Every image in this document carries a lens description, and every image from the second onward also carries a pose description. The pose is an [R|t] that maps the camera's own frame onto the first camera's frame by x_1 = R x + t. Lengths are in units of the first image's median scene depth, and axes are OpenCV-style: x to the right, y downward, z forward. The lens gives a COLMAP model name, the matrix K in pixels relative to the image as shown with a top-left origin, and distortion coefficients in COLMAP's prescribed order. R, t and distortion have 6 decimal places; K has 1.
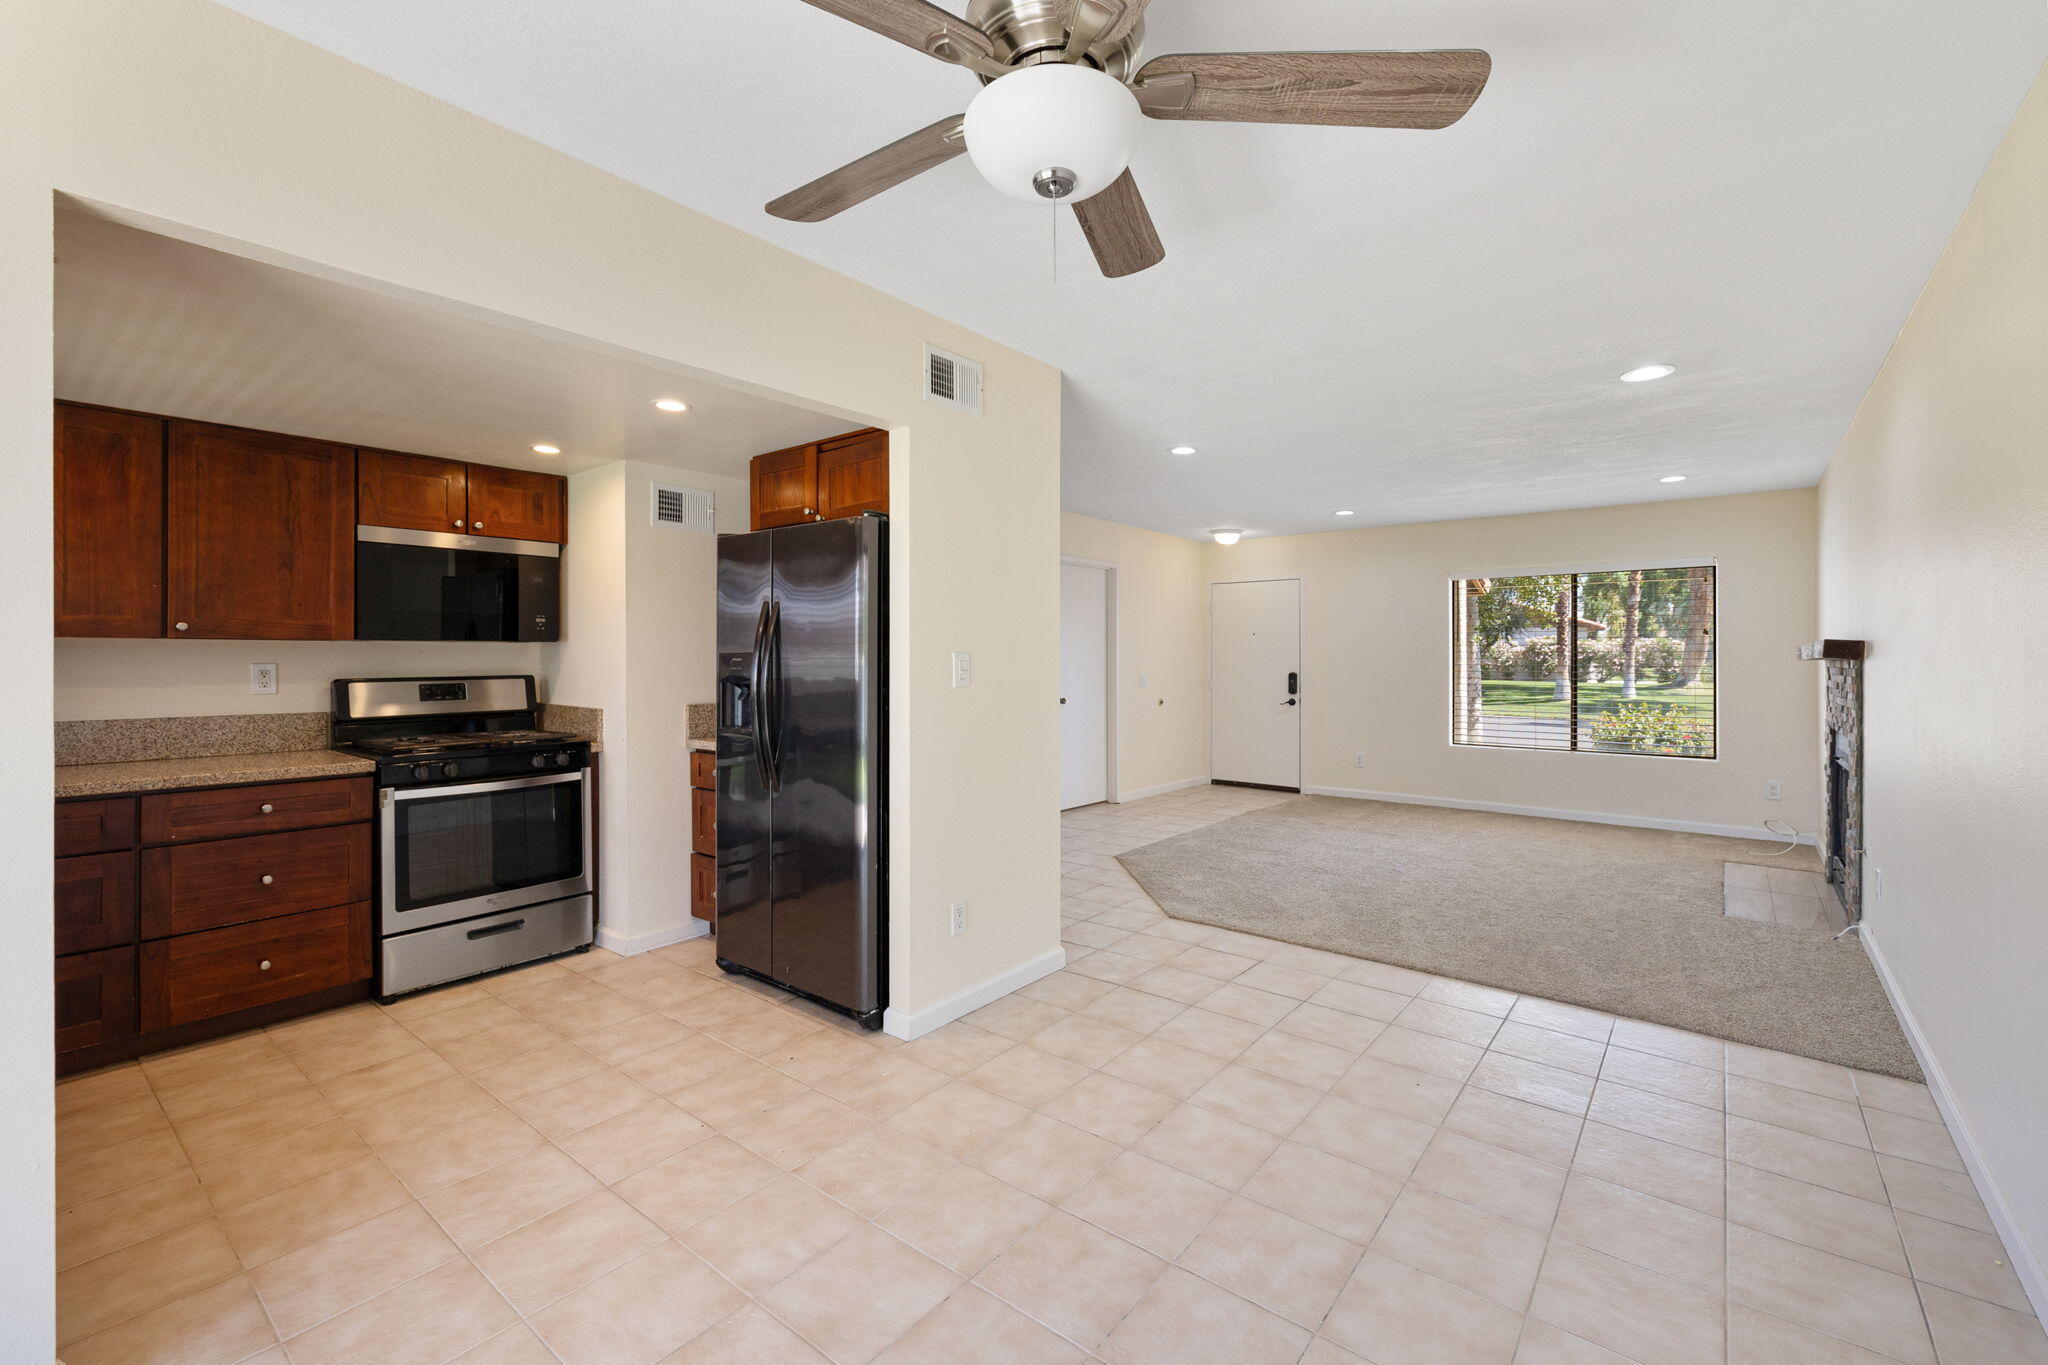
lens RADIAL K [[874.4, 0, 1027.0], [0, 874.4, 660.2], [0, 0, 1]] dist [0.002859, 0.000438]
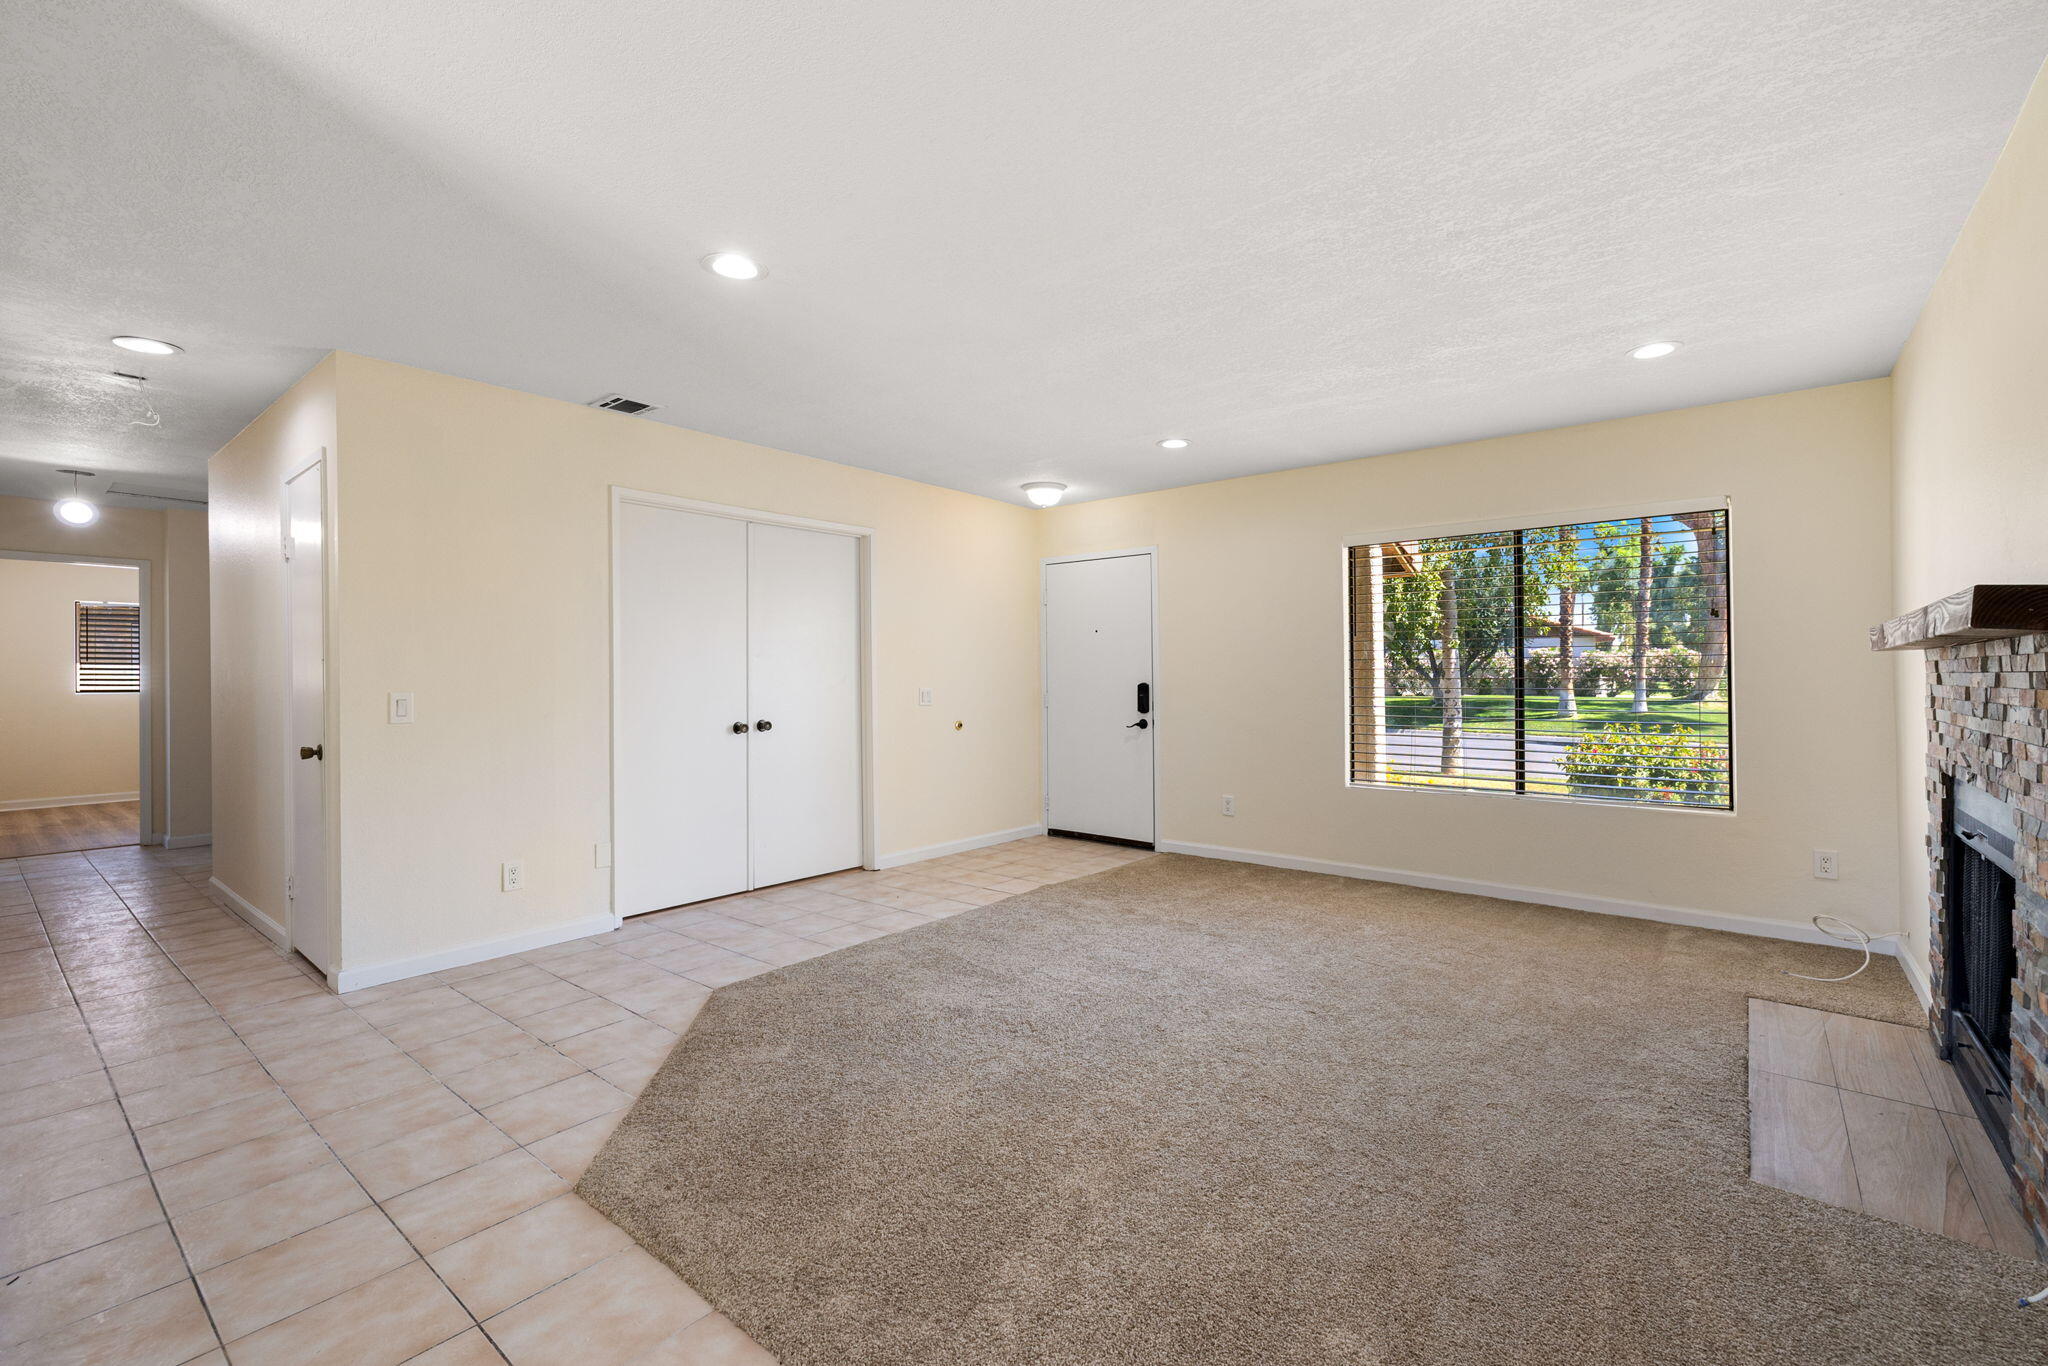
lens RADIAL K [[893.3, 0, 1020.5], [0, 893.3, 672.8], [0, 0, 1]] dist [0.002305, 0.000117]
pose [[0.999951, -0.005928, -0.007909, 0.351364], [0.005884, 0.999968, -0.005491, 0.015409], [0.007941, 0.005444, 0.999954, 0.442183]]
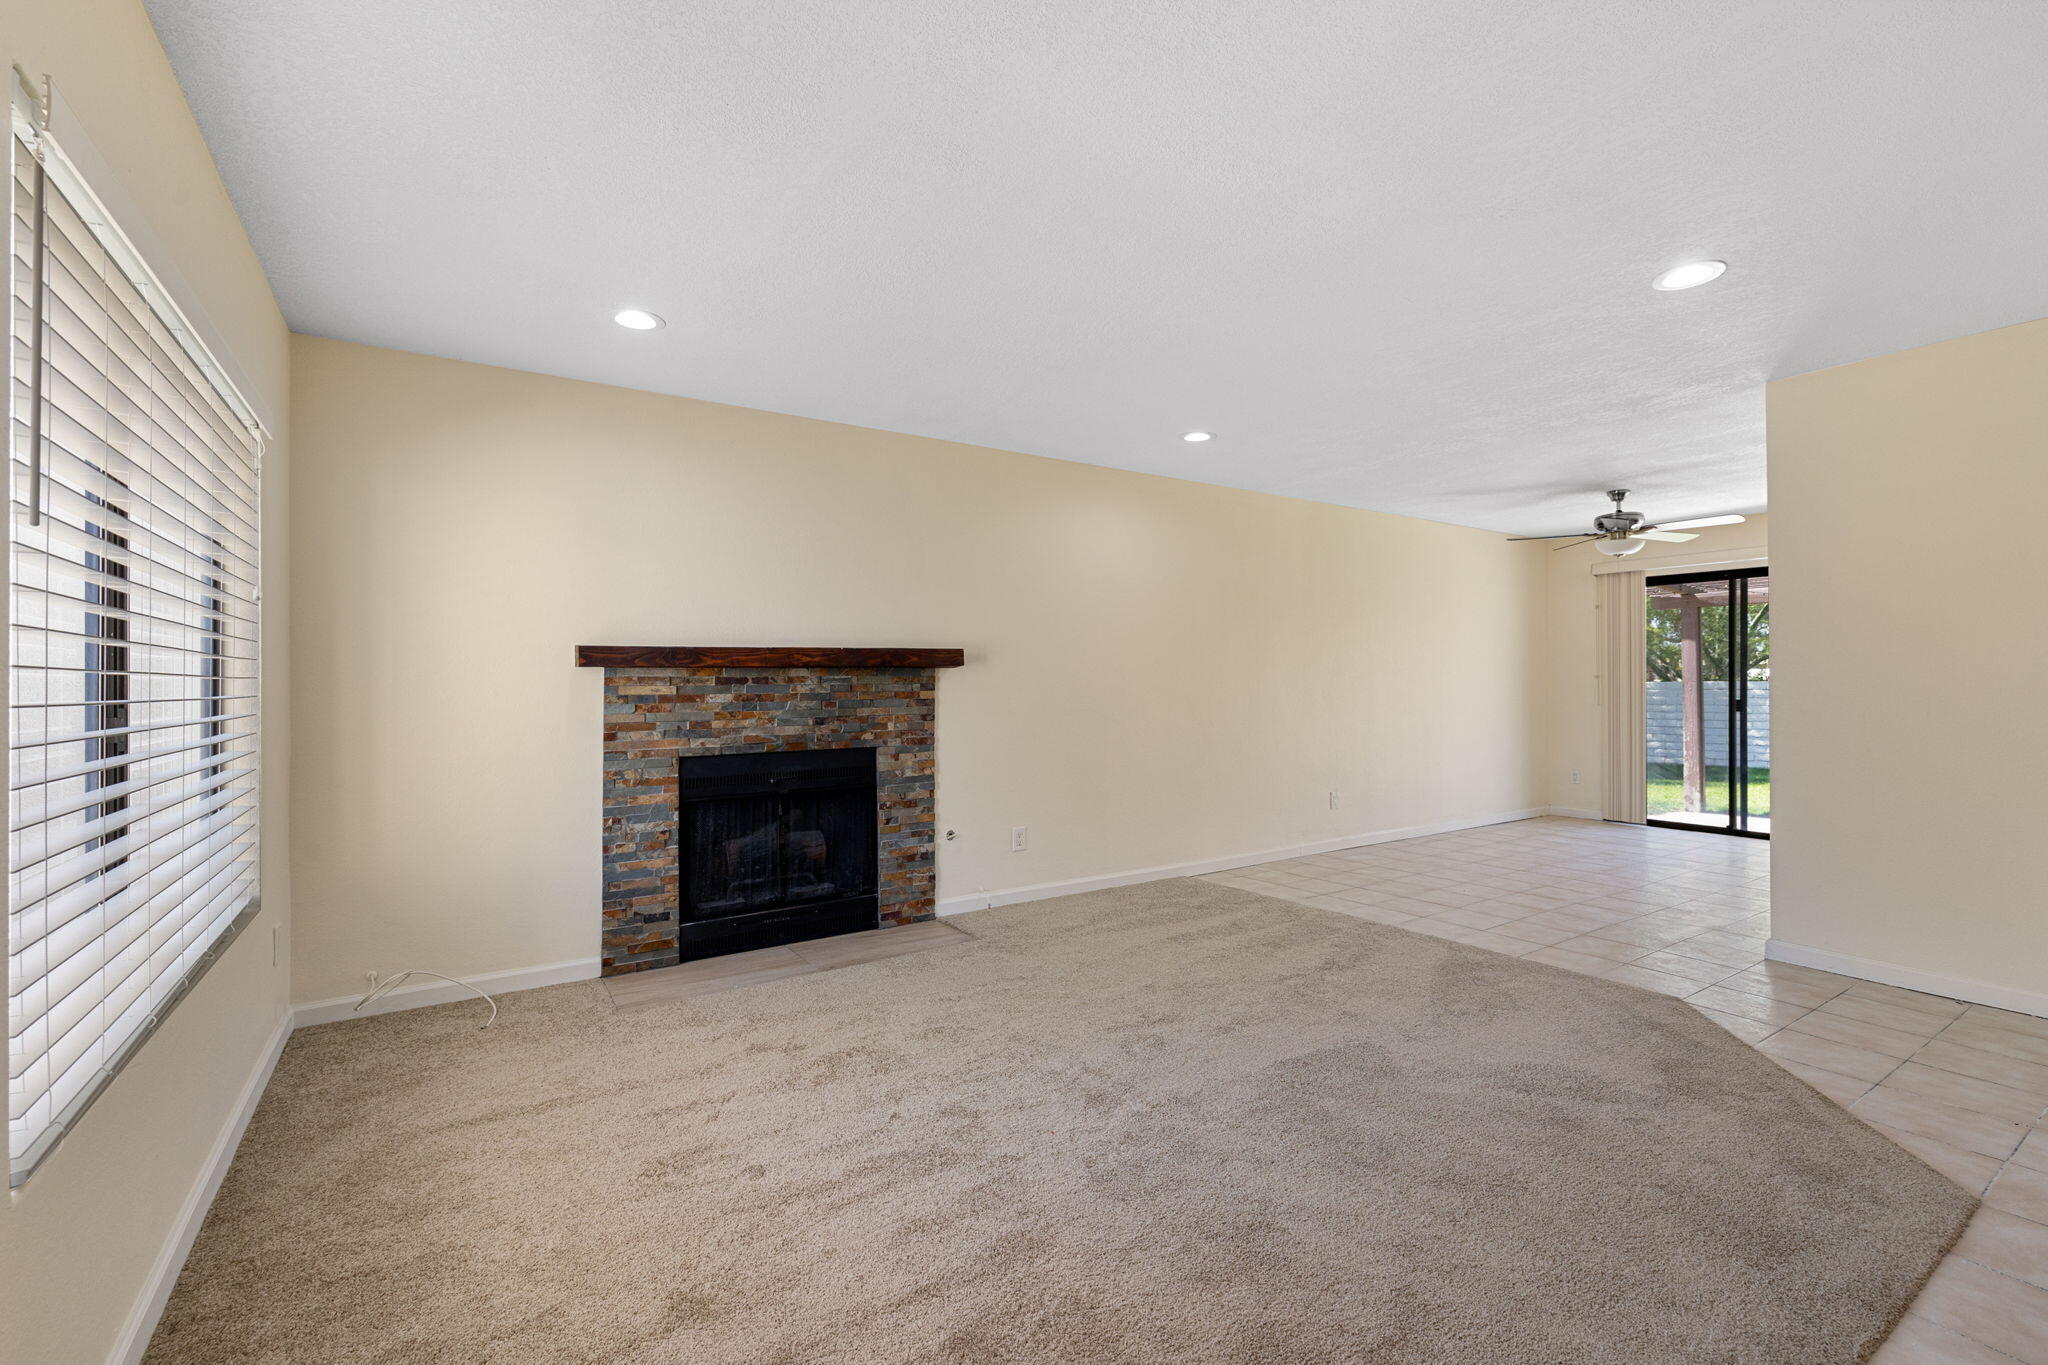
lens RADIAL K [[893.3, 0, 1020.5], [0, 893.3, 672.3], [0, 0, 1]] dist [0.002305, 0.000117]
pose [[-0.954032, 0.005071, 0.299661, 0.407782], [0.003885, 0.999982, -0.004554, 0.009092], [-0.299679, -0.003181, -0.954035, 1.643038]]
